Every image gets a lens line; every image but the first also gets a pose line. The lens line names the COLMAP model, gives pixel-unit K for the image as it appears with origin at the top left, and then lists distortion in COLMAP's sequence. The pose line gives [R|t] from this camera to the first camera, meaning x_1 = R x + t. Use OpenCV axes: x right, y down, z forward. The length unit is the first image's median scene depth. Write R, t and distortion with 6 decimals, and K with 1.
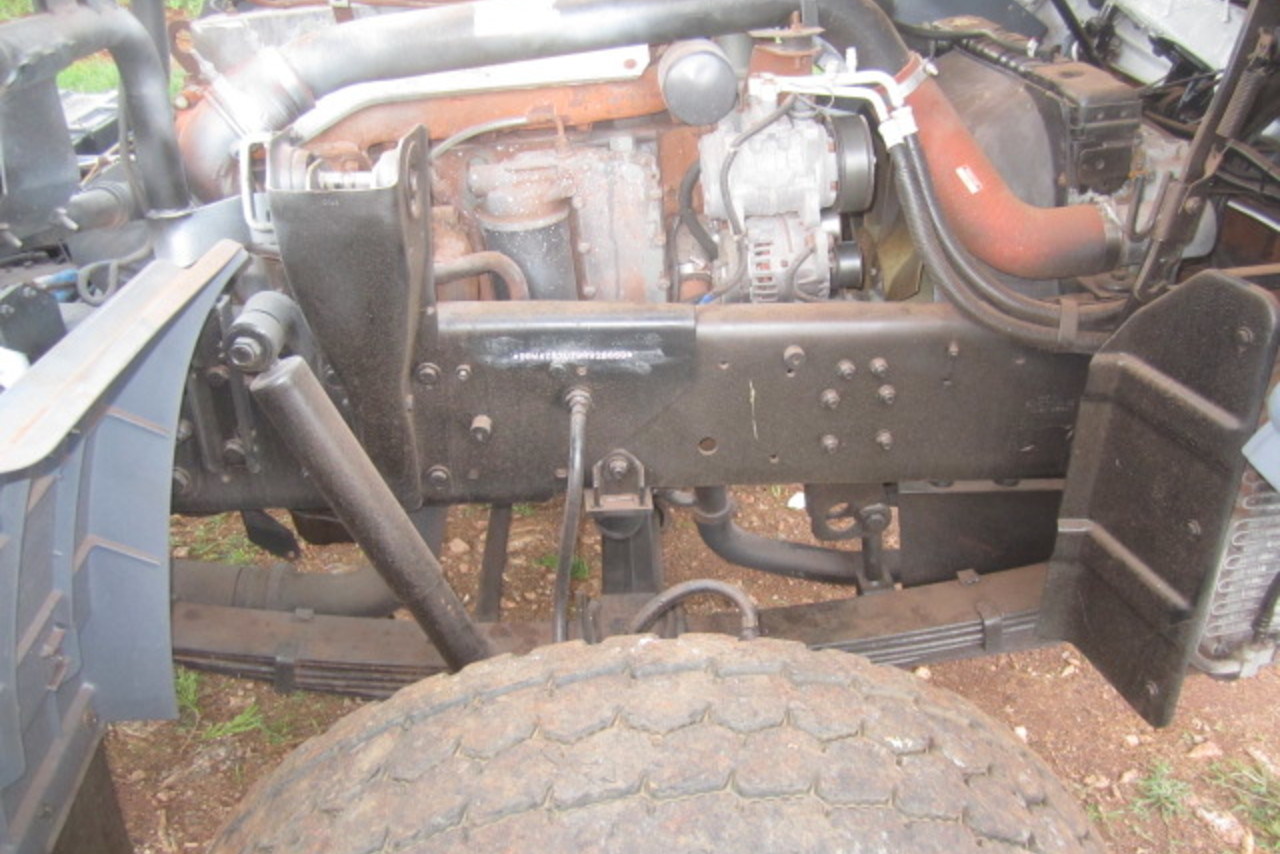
lens RADIAL K [[1050.1, 0, 640.0], [0, 1050.1, 427.0], [0, 0, 1]] dist [-0.055671, 0.017170]
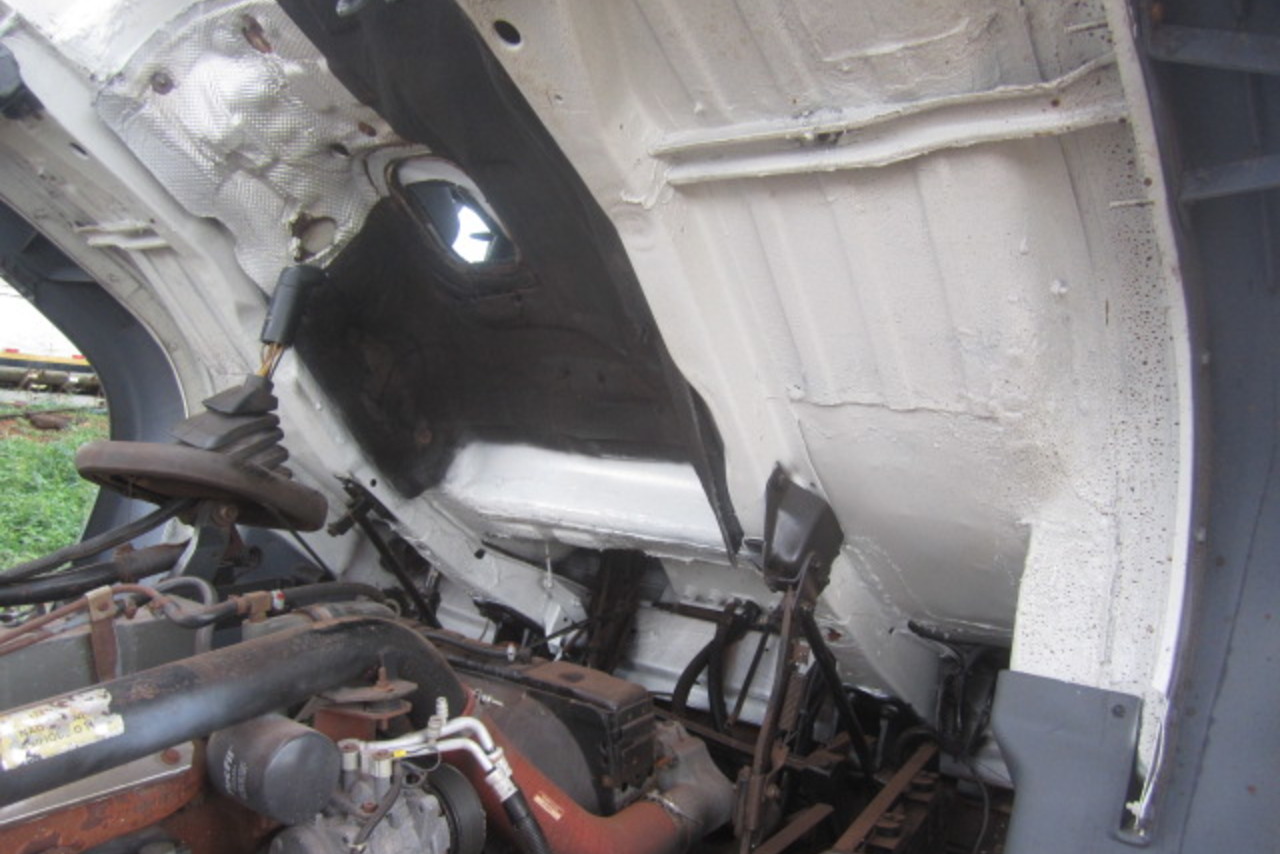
lens RADIAL K [[1050.1, 0, 640.0], [0, 1050.1, 427.0], [0, 0, 1]] dist [-0.055671, 0.017170]
pose [[0.642770, 0.032227, 0.765381, -0.378705], [0.308376, 0.903703, -0.297027, -0.240799], [-0.701249, 0.426945, 0.570936, 0.238325]]
